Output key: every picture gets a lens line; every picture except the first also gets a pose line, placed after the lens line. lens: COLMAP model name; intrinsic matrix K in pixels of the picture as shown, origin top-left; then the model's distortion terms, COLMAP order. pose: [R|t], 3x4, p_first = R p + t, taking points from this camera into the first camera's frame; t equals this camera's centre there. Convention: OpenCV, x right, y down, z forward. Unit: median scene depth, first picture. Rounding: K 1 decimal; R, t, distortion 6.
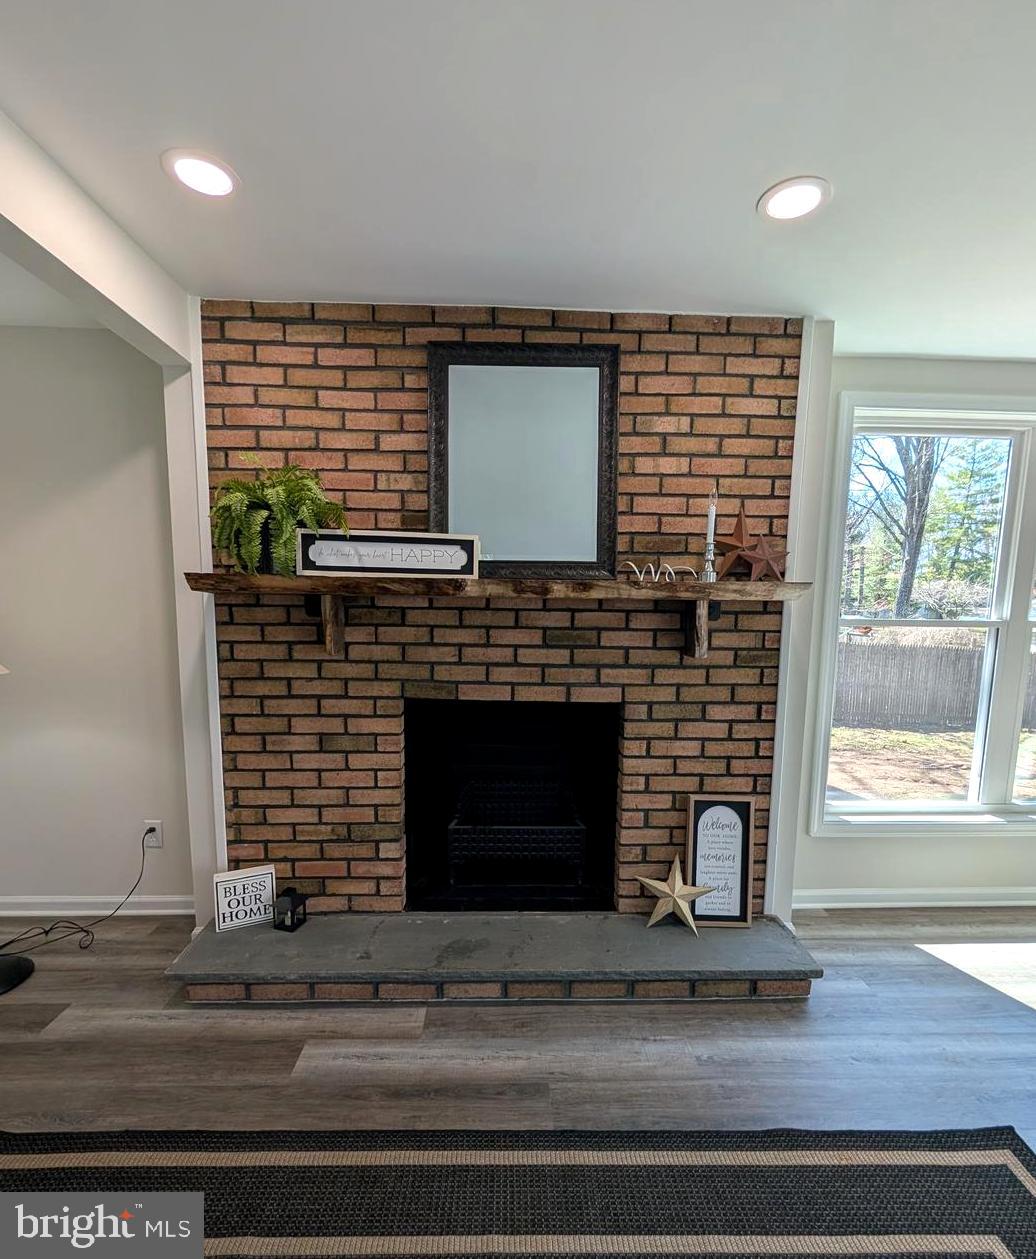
lens RADIAL K [[579.2, 0, 526.3], [0, 579.2, 680.3], [0, 0, 1]] dist [0.001728, -0.001412]
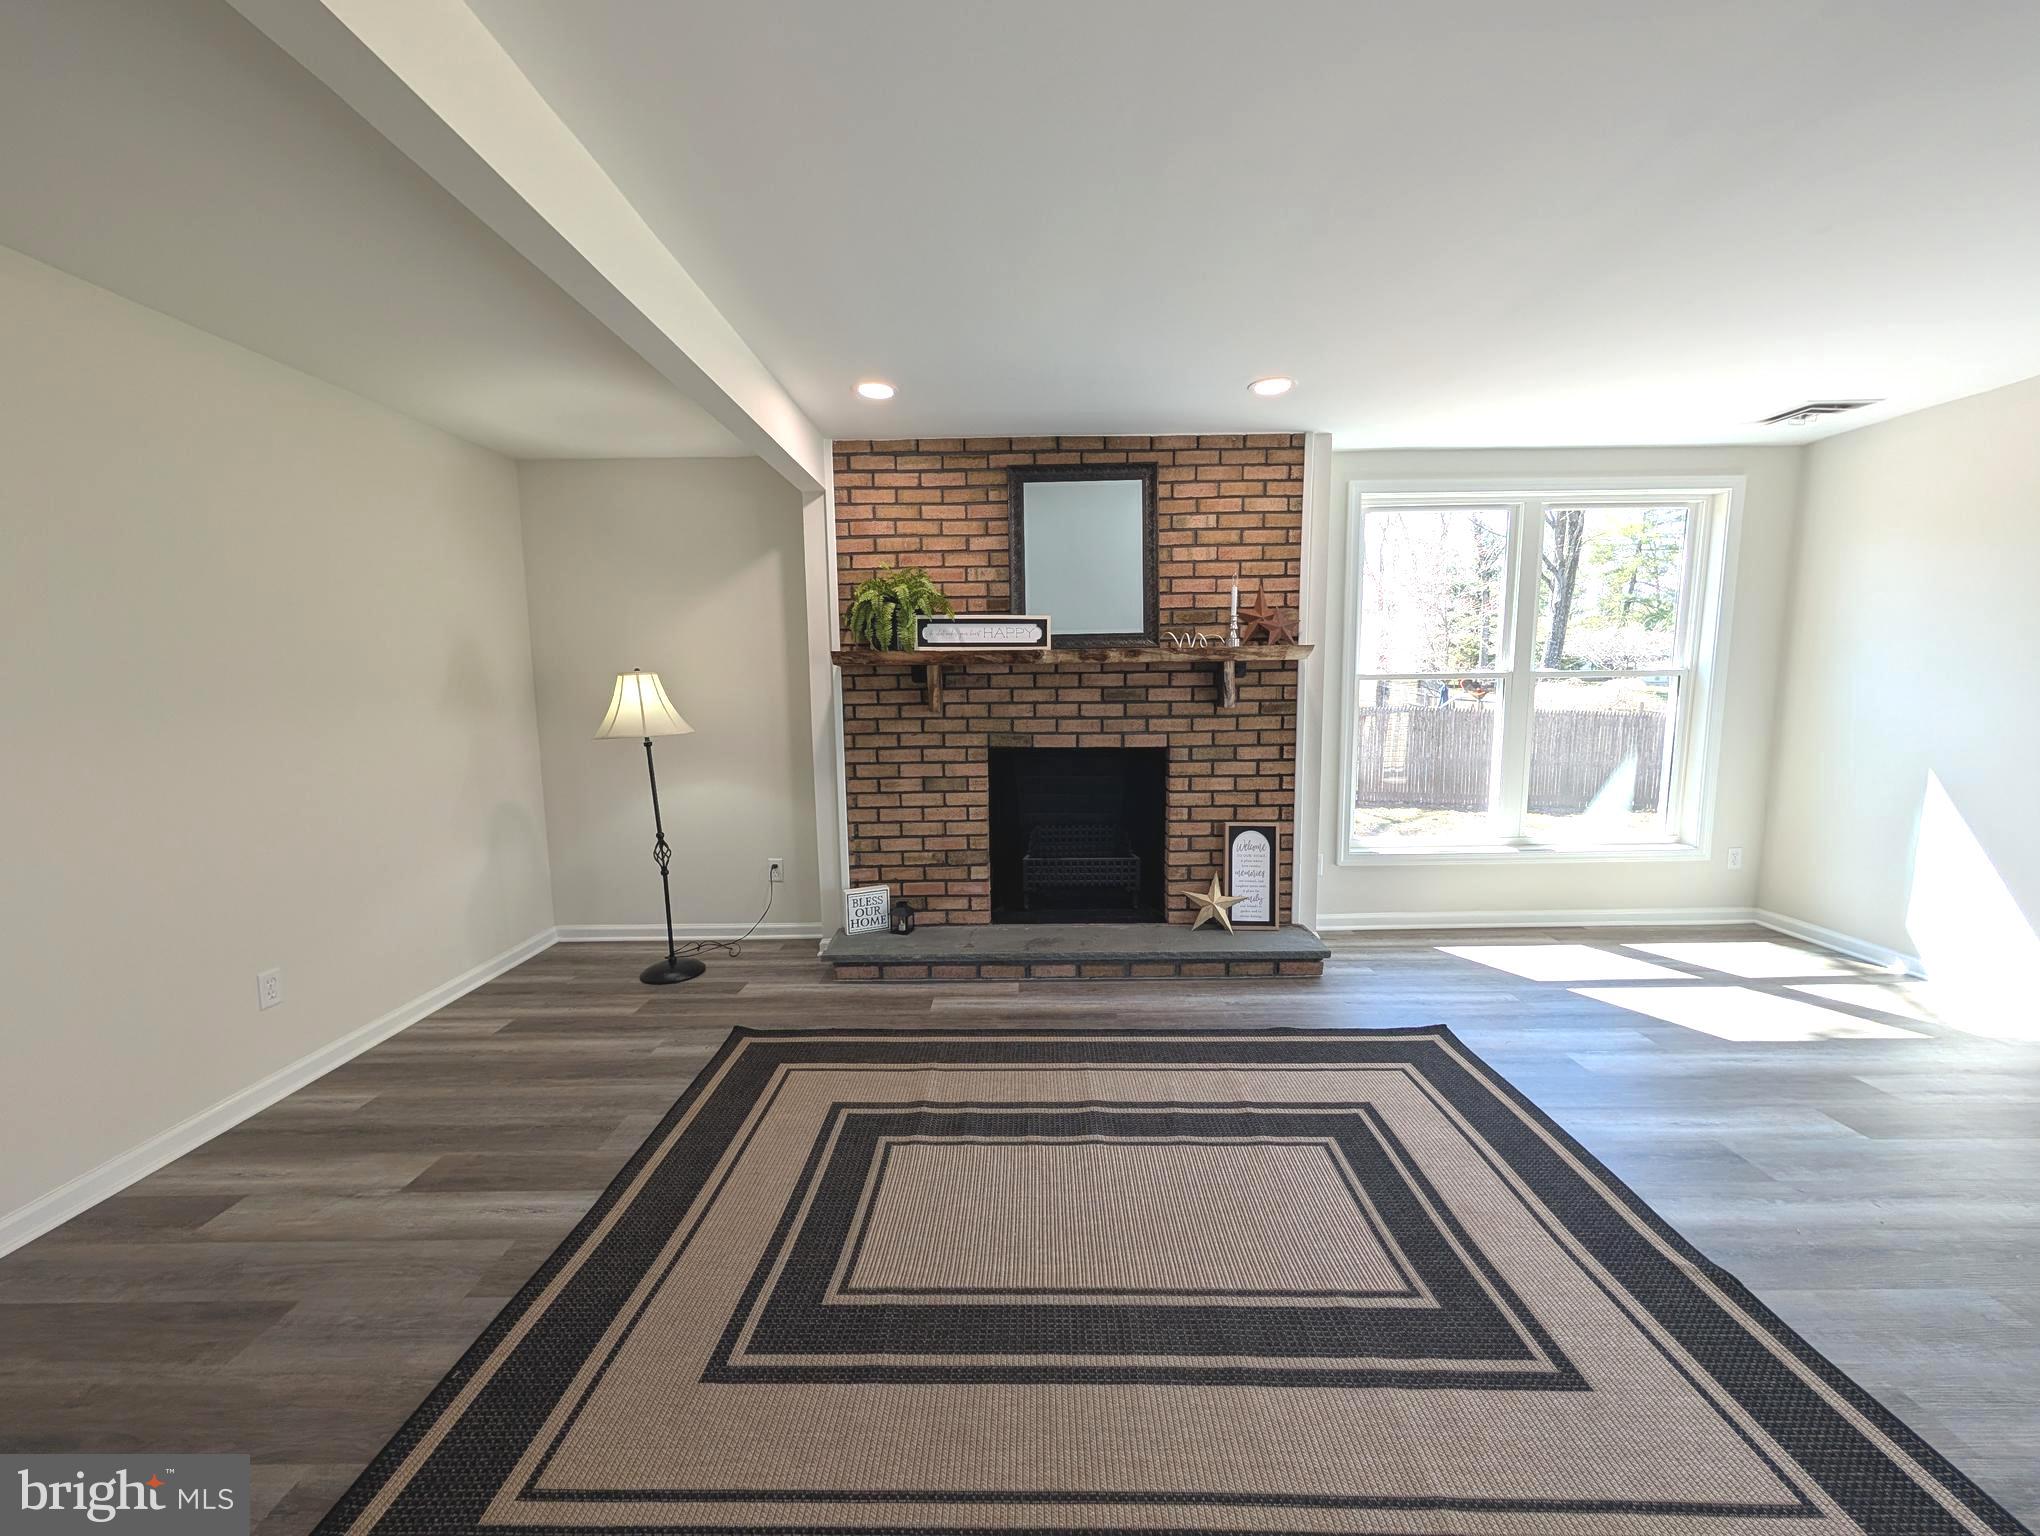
lens RADIAL K [[770.8, 0, 1025.8], [0, 770.8, 775.3], [0, 0, 1]] dist [-0.001196, 0.000005]
pose [[0.998923, -0.022315, -0.040674, -0.069617], [0.022260, 0.999751, -0.001809, 0.097706], [0.040705, 0.000901, 0.999171, -0.655370]]
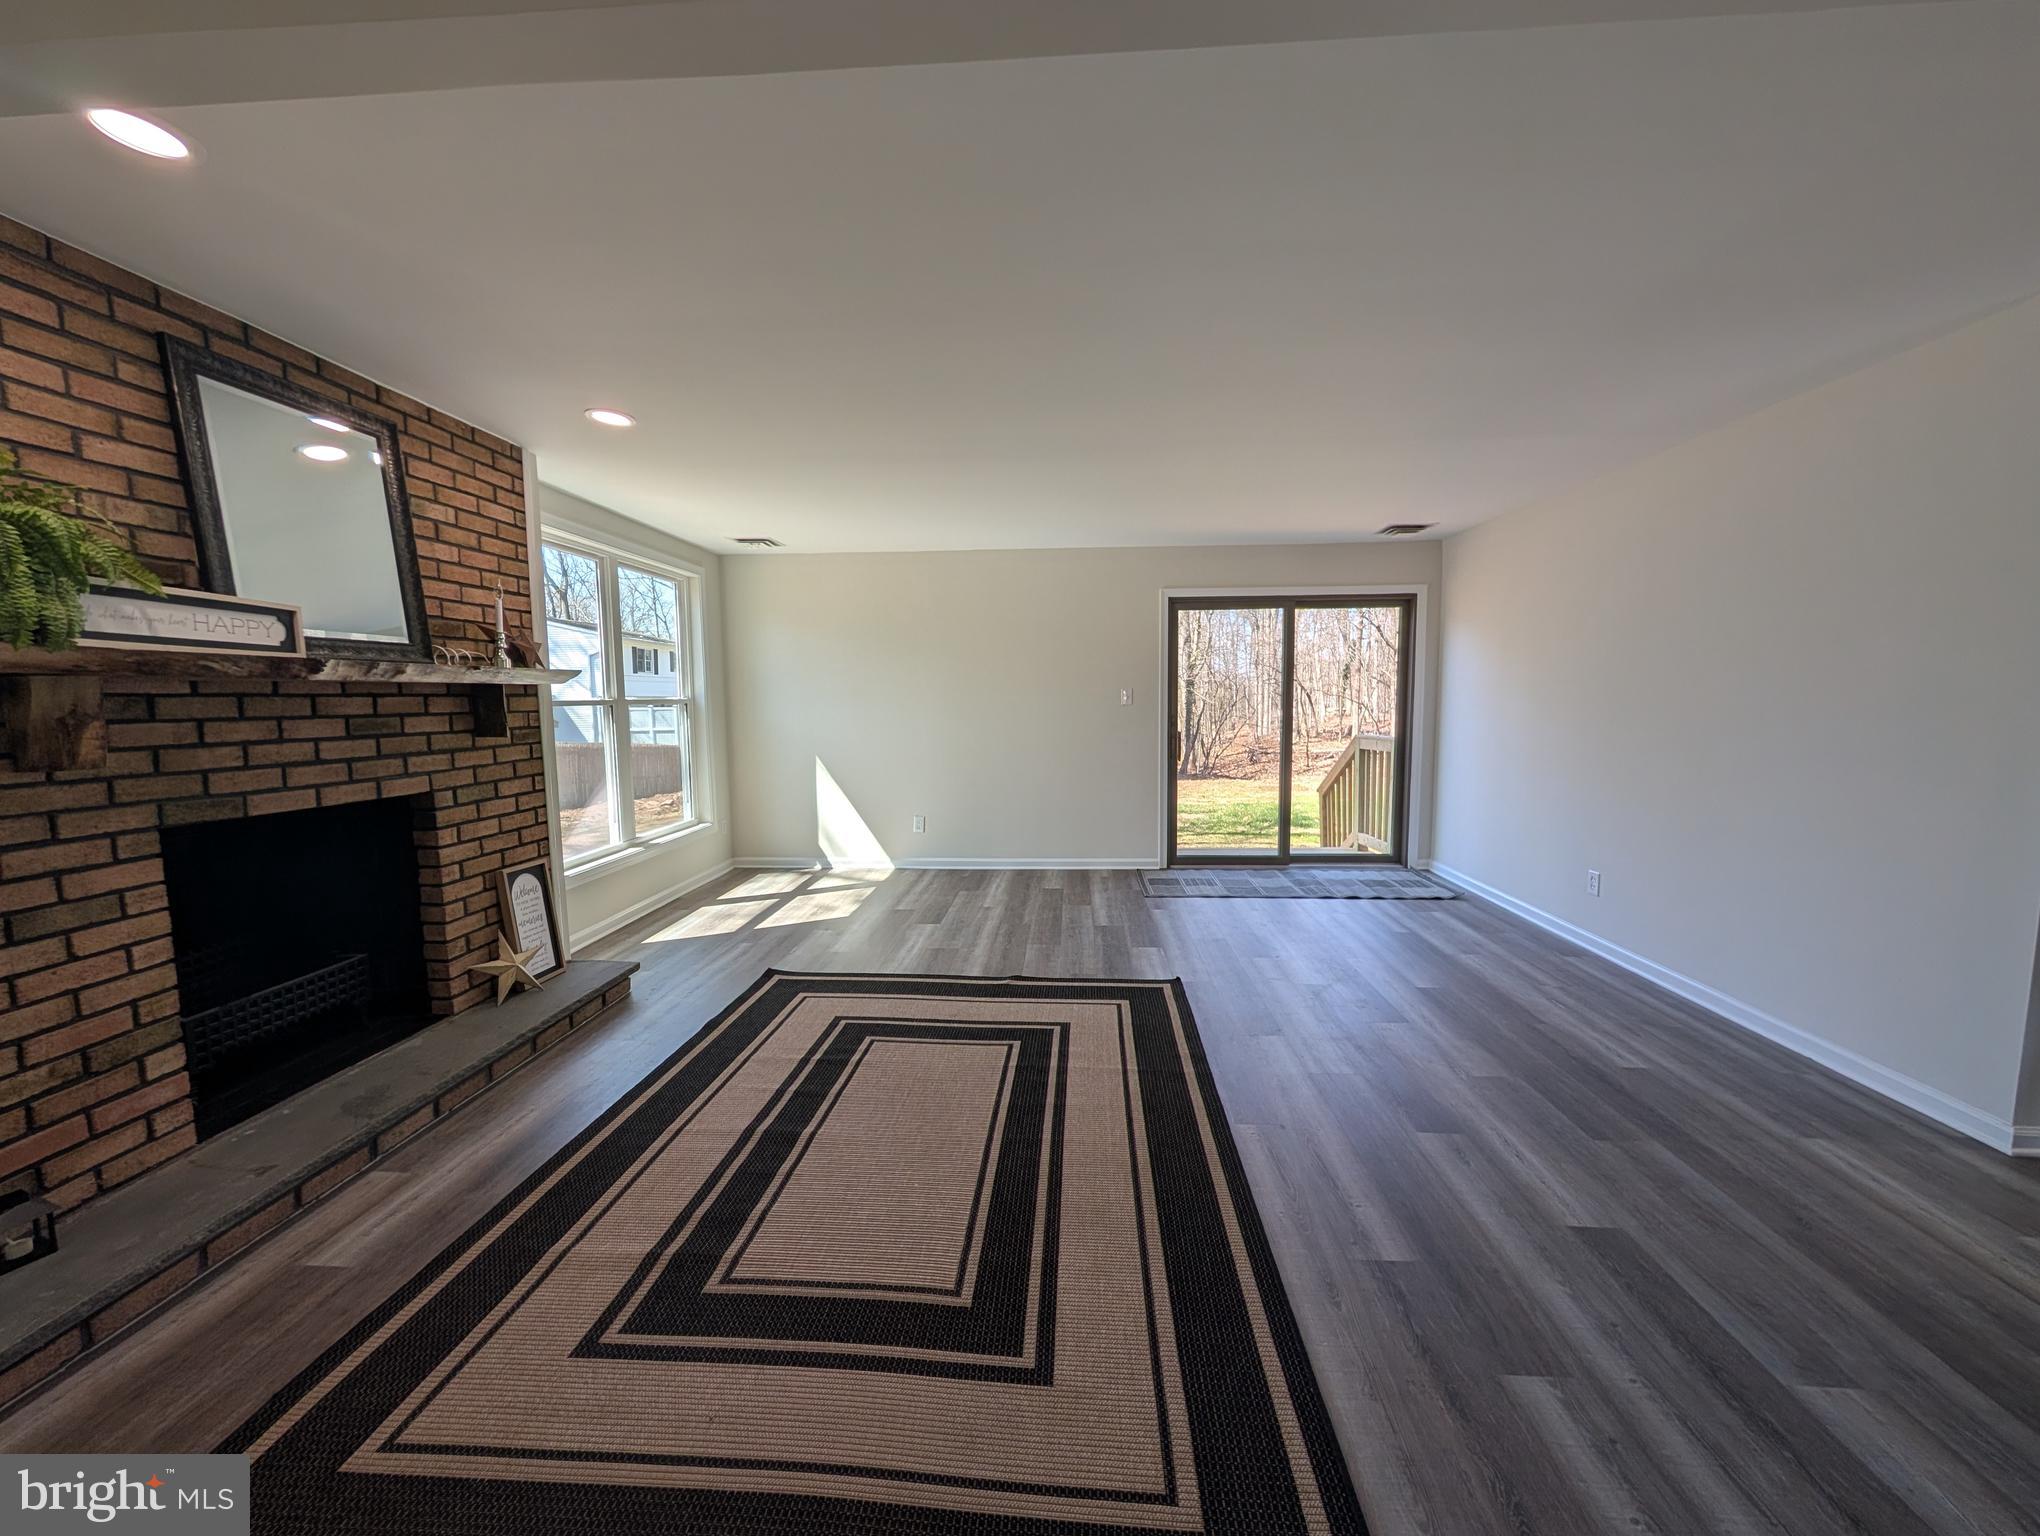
lens RADIAL K [[770.8, 0, 1021.0], [0, 770.8, 774.1], [0, 0, 1]] dist [-0.001196, 0.000005]
pose [[0.099632, -0.115274, 0.988325, -1.015425], [0.134478, 0.985713, 0.101413, 0.013066], [-0.985895, 0.122804, 0.113710, -0.106439]]
